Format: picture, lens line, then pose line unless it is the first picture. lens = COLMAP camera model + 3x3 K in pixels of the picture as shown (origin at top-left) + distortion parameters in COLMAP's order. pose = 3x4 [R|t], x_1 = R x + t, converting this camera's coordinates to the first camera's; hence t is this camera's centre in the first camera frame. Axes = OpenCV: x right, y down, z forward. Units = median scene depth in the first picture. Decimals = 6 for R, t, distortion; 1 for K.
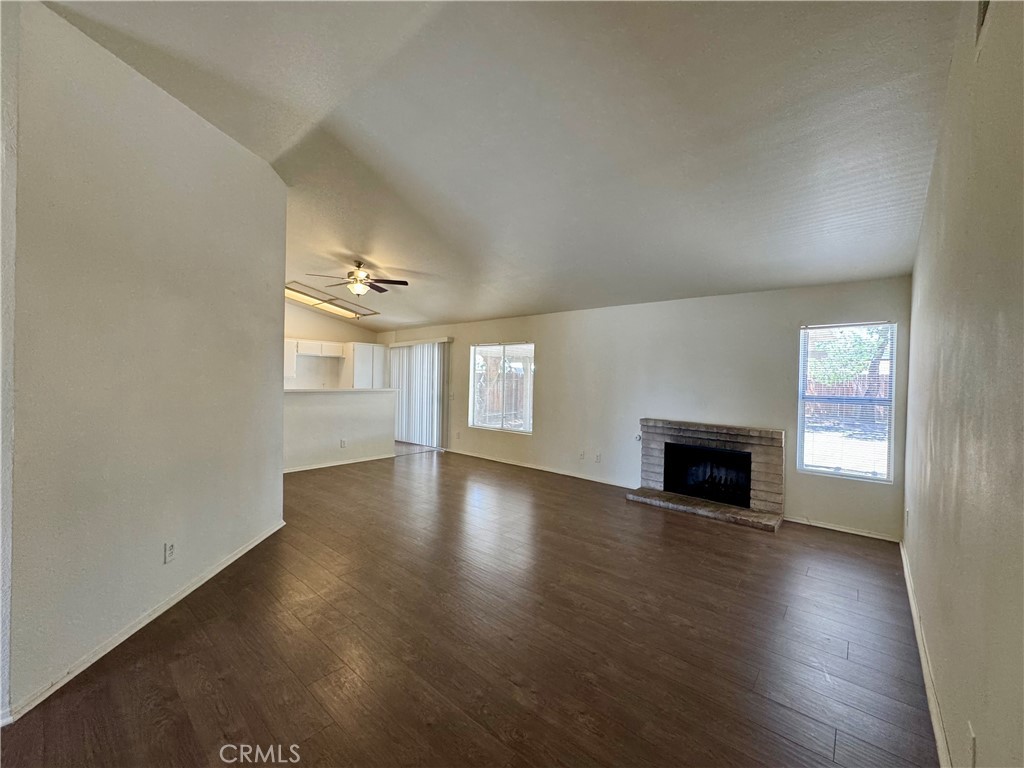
lens RADIAL K [[410.0, 0, 511.2], [0, 410.0, 383.4], [0, 0, 1]] dist [-0.006954, 0.001656]
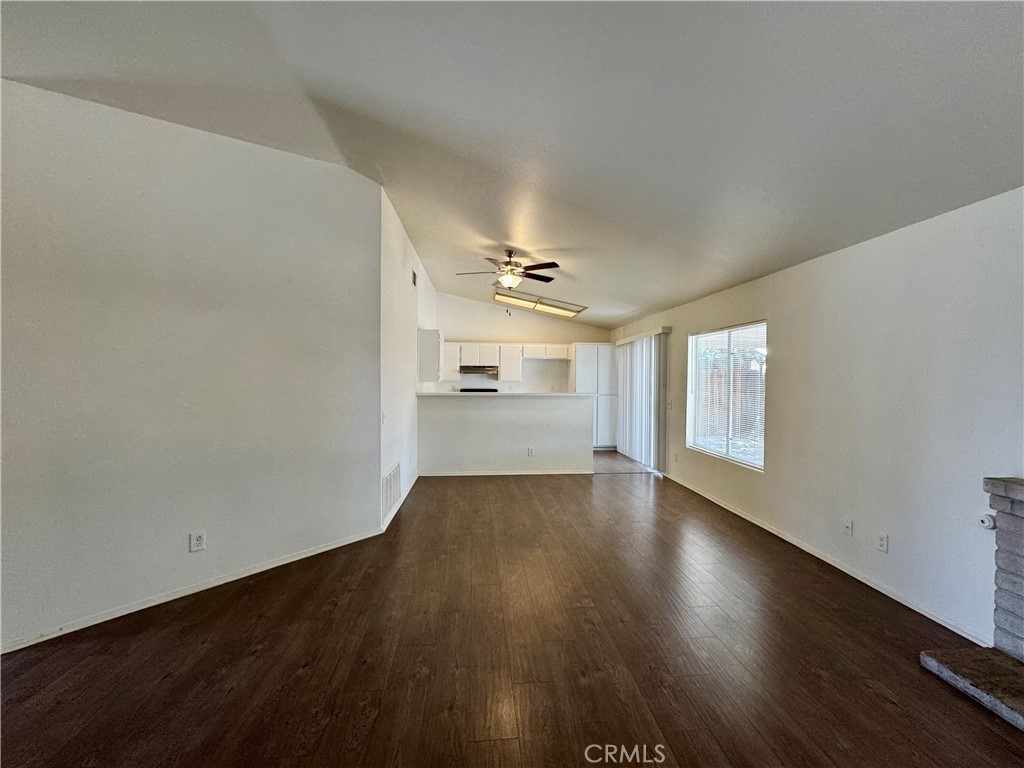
lens RADIAL K [[410.0, 0, 511.2], [0, 410.0, 381.5], [0, 0, 1]] dist [-0.006954, 0.001656]
pose [[0.717945, -0.006531, -0.696069, 0.259112], [-0.001062, 0.999945, -0.010478, -0.003957], [0.696099, 0.008262, 0.717898, 0.382890]]
